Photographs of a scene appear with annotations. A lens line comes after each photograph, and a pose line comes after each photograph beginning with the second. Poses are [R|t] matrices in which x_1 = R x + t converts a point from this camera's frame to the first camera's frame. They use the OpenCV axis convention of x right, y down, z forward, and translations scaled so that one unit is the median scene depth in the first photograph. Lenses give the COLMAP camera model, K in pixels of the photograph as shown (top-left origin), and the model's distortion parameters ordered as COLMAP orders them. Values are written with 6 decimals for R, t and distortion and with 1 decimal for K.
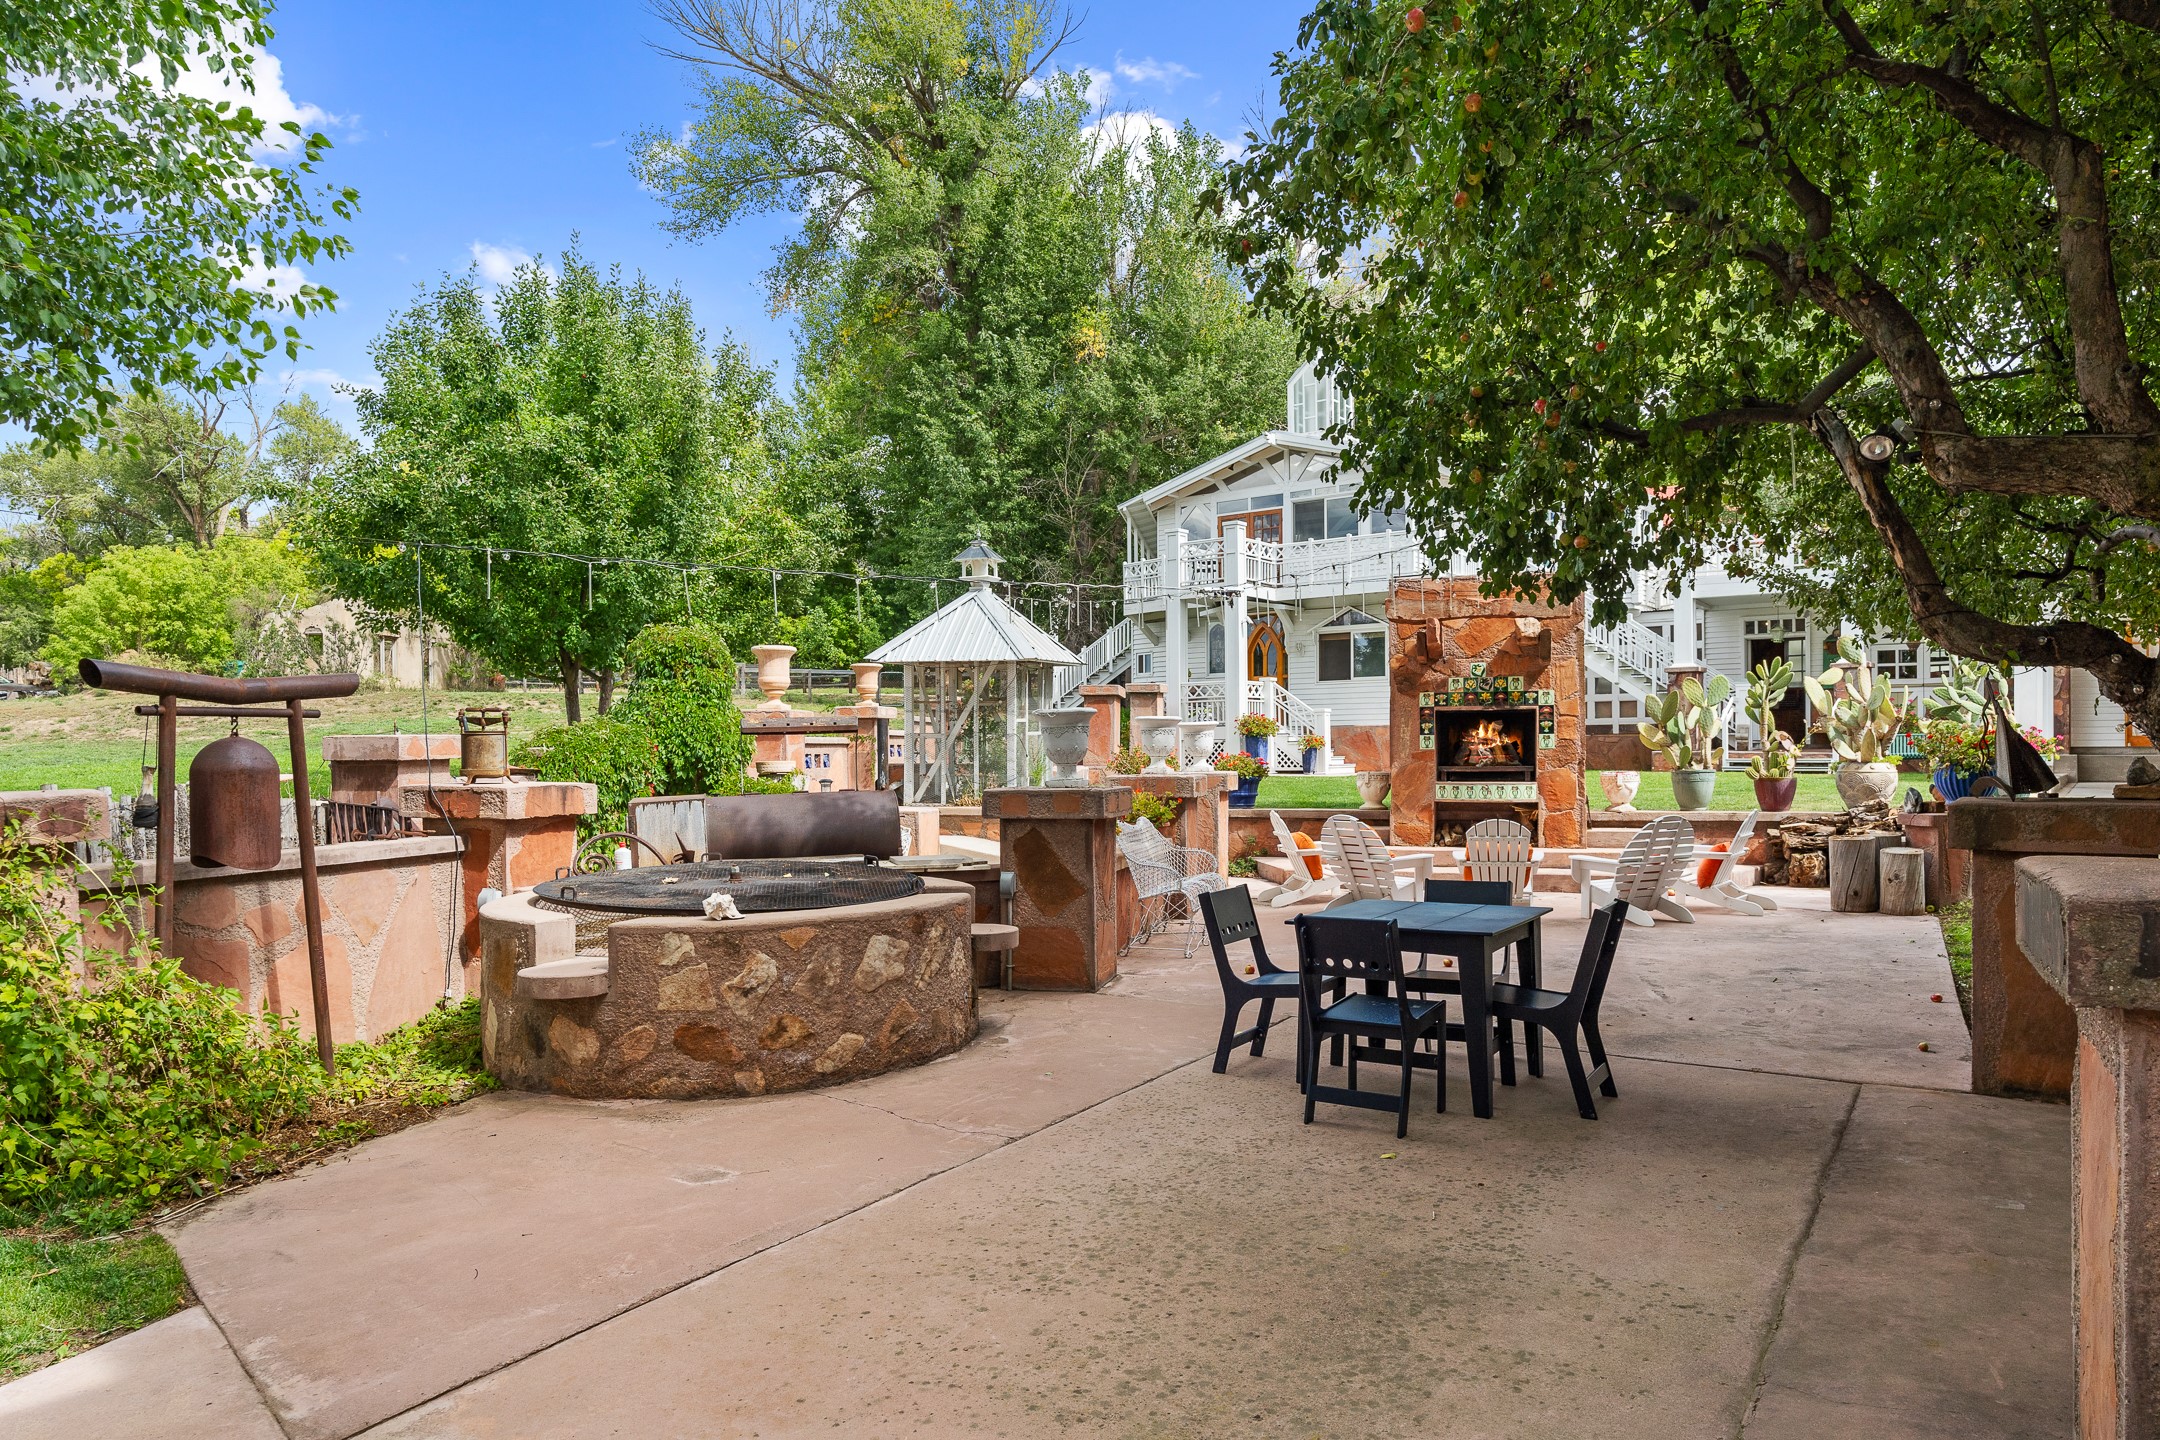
lens RADIAL K [[1374.7, 0, 1089.9], [0, 1374.7, 761.1], [0, 0, 1]] dist [-0.005111, 0.001370]
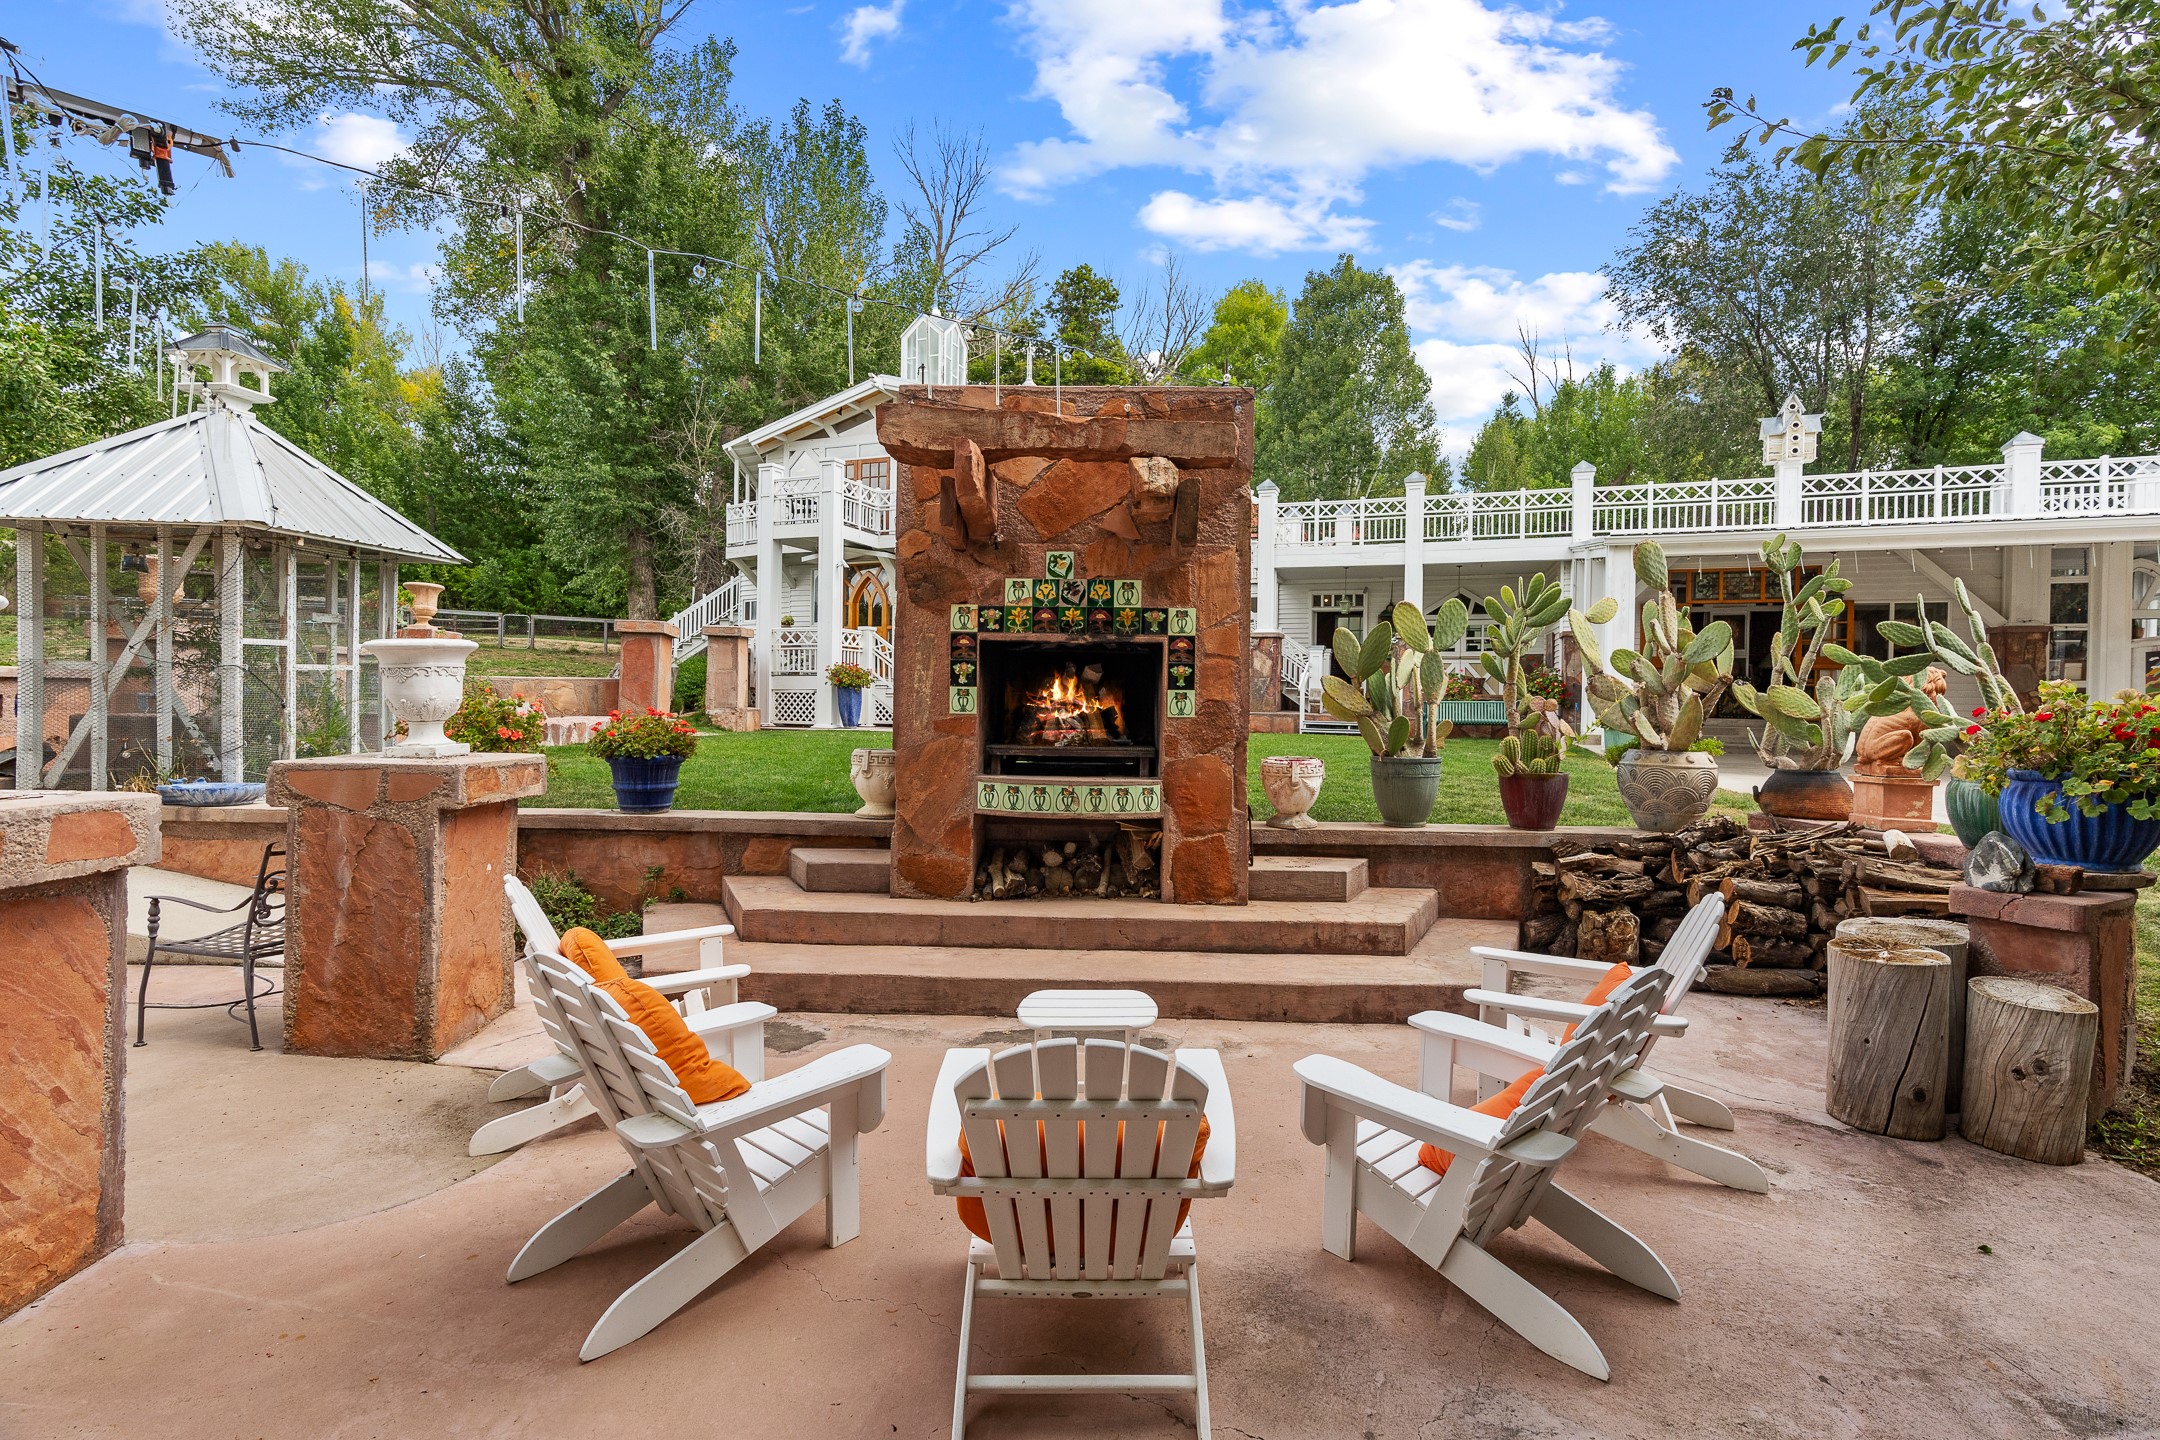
lens RADIAL K [[981.9, 0, 1081.8], [0, 981.9, 717.6], [0, 0, 1]] dist [0.020315, 0.000878]
pose [[0.962426, 0.018787, 0.270892, 0.187895], [-0.021377, 0.999750, 0.006615, -0.010607], [-0.270700, -0.012158, 0.962587, 0.628768]]
